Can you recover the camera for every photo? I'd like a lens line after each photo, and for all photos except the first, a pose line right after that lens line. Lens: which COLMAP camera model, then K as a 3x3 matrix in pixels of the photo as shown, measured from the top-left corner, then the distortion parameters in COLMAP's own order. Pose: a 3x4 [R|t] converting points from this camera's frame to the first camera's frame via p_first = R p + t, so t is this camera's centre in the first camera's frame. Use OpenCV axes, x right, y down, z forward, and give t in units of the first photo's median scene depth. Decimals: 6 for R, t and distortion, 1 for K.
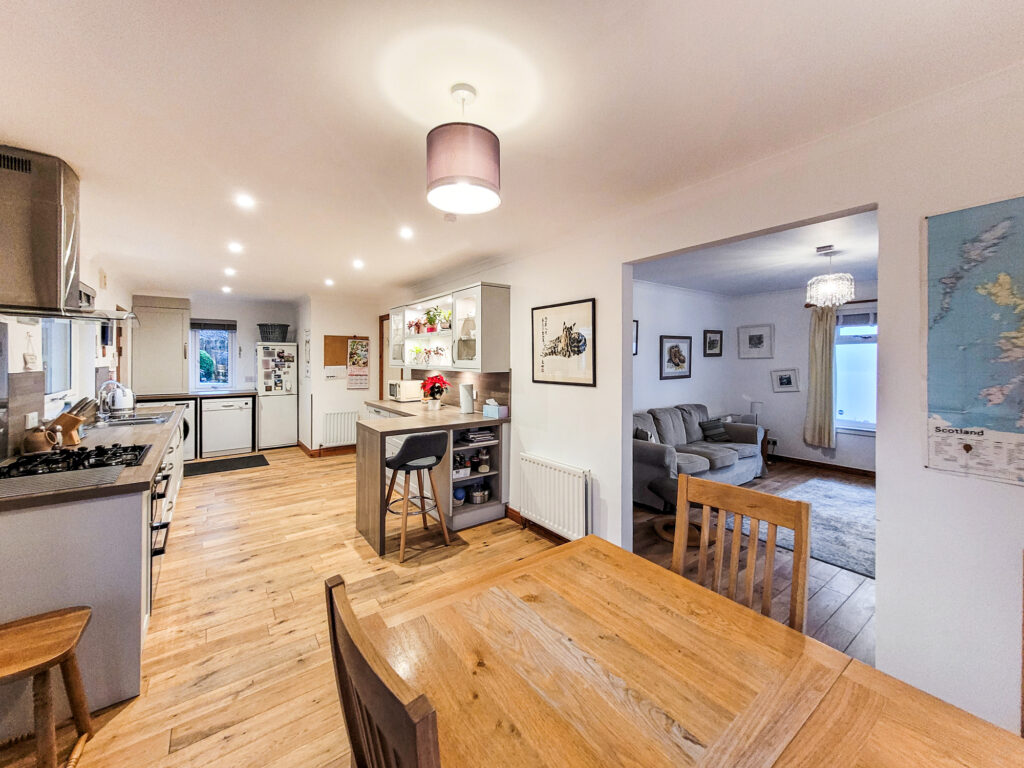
lens RADIAL K [[410.6, 0, 516.2], [0, 410.6, 361.9], [0, 0, 1]] dist [0.013545, -0.000176]
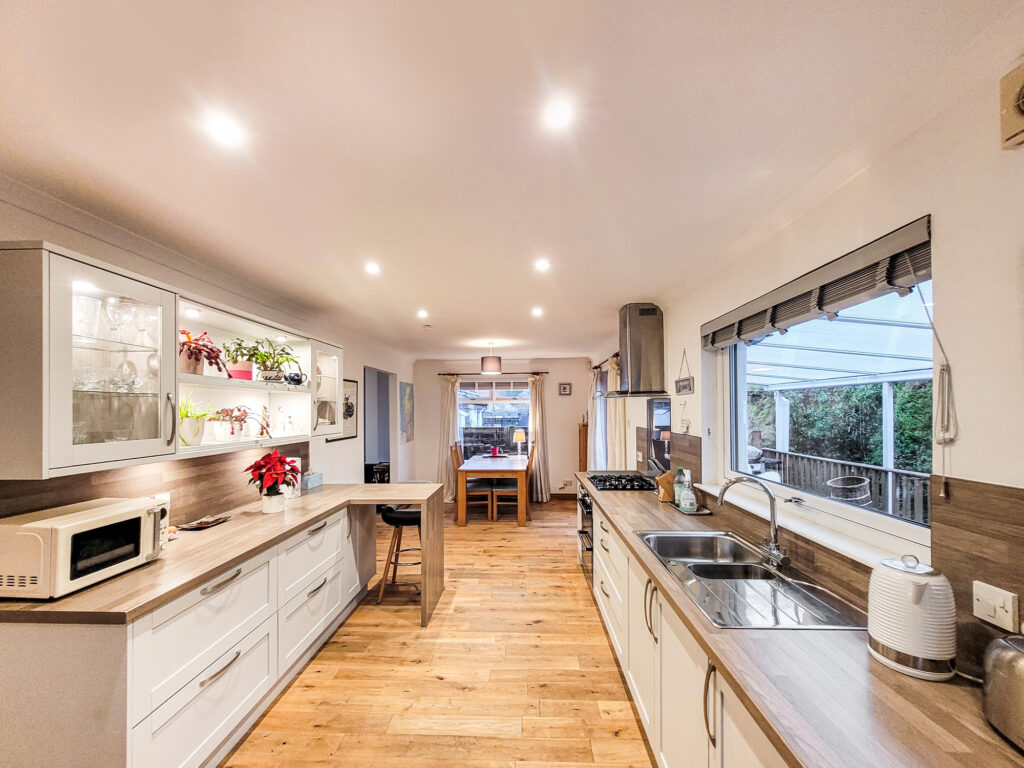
lens RADIAL K [[415.4, 0, 514.2], [0, 415.4, 406.4], [0, 0, 1]] dist [-0.001685, -0.000285]
pose [[-0.784963, 0.007669, 0.619495, -0.759459], [0.008627, 0.999962, -0.001448, -0.029876], [-0.619482, 0.004208, -0.784999, 1.116187]]
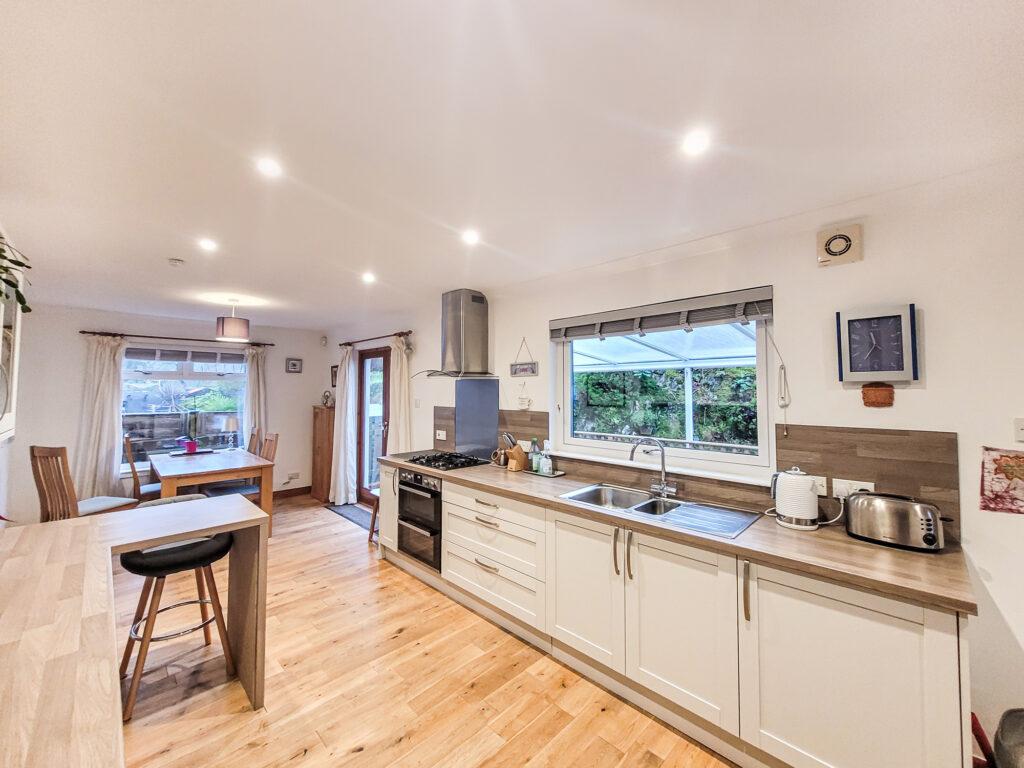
lens RADIAL K [[409.7, 0, 511.7], [0, 409.7, 370.6], [0, 0, 1]] dist [0.001109, 0.000111]
pose [[-0.988932, -0.009324, -0.148075, -0.460991], [-0.003251, 0.999145, -0.041207, -0.026946], [0.148333, -0.040269, -0.988117, 1.174388]]
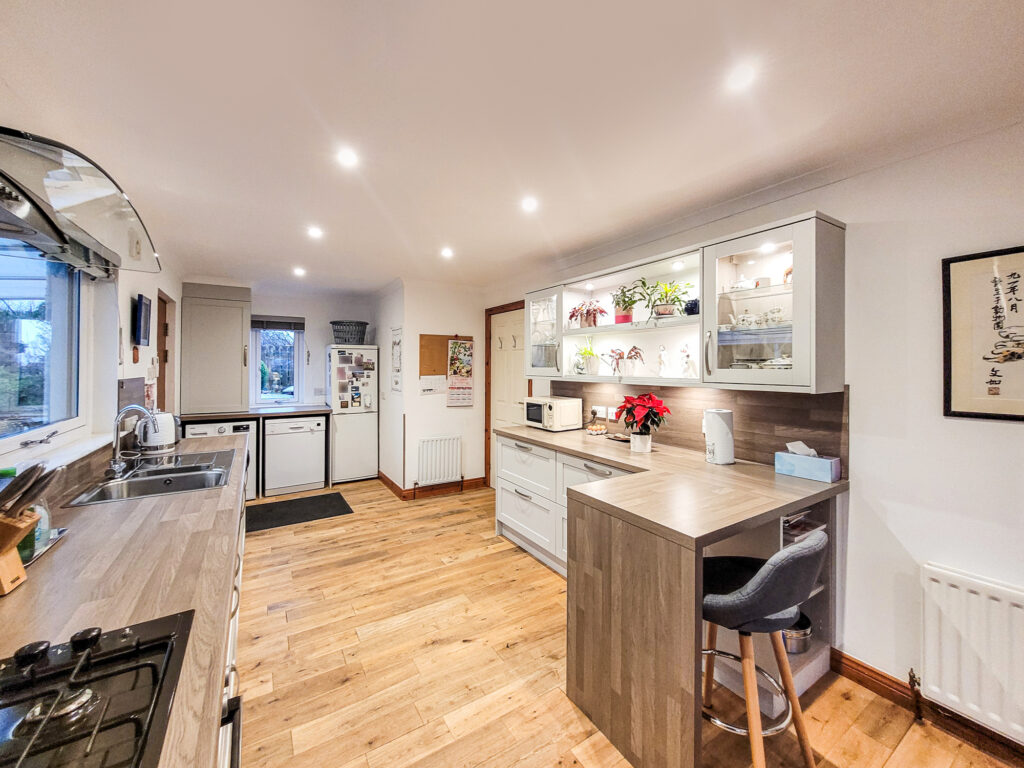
lens RADIAL K [[406.2, 0, 511.3], [0, 406.2, 364.2], [0, 0, 1]] dist [-0.000944, 0.000003]
pose [[0.996893, -0.000341, -0.078765, -0.302014], [-0.000618, 0.999926, -0.012158, -0.002377], [0.078764, 0.012169, 0.996819, 0.351442]]
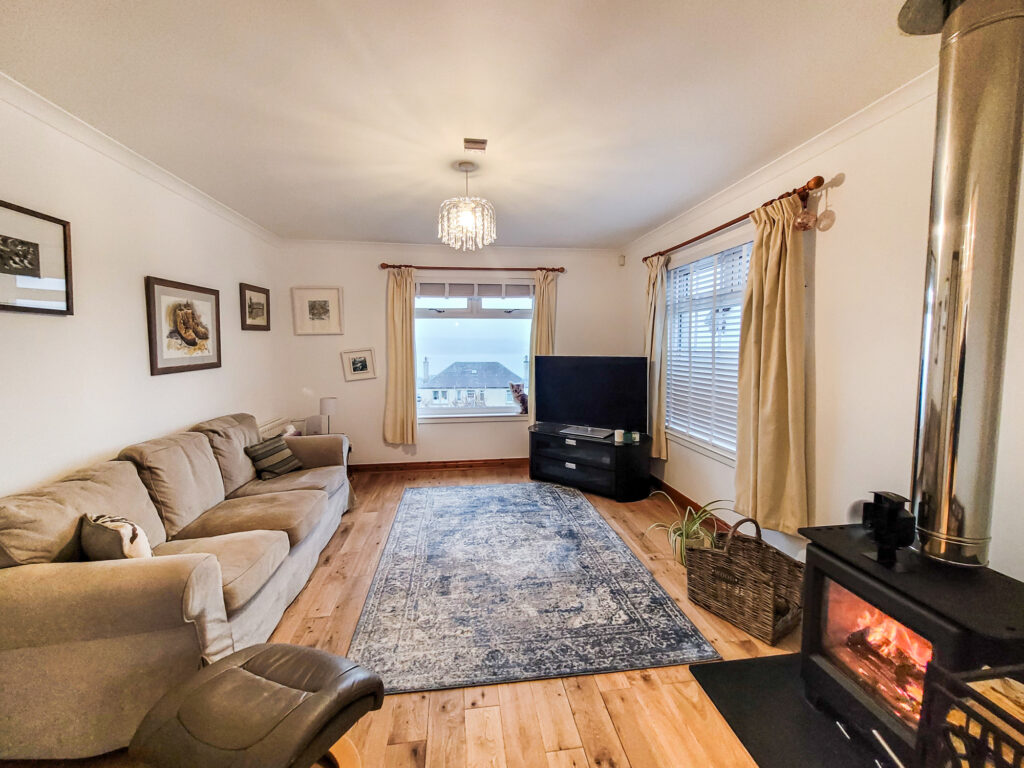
lens RADIAL K [[410.8, 0, 513.0], [0, 410.8, 373.3], [0, 0, 1]] dist [-0.001851, -0.000297]
pose [[0.482838, -0.062722, 0.873461, 0.157752], [0.006365, 0.997657, 0.068122, 0.013883], [-0.875687, -0.027332, 0.482106, 0.462137]]
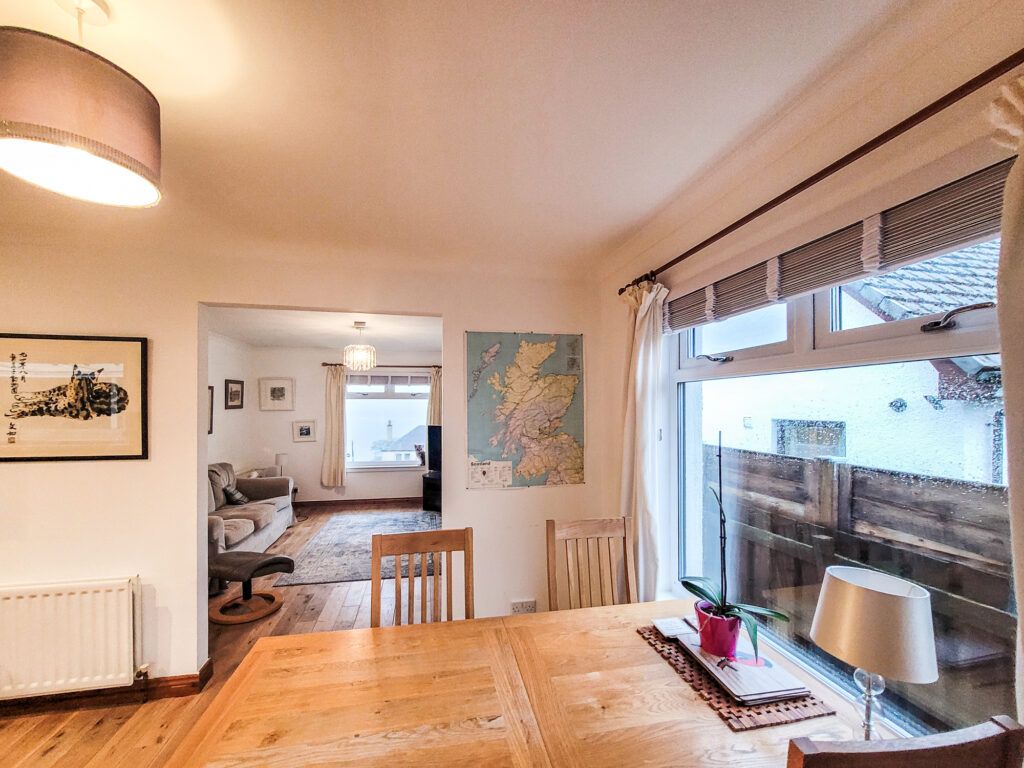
lens RADIAL K [[415.4, 0, 514.2], [0, 415.4, 406.4], [0, 0, 1]] dist [-0.001685, -0.000285]
pose [[0.420013, 0.002111, 0.907516, -0.122427], [0.001361, 0.999995, -0.002956, -0.018257], [-0.907517, 0.002476, 0.420007, 0.054609]]
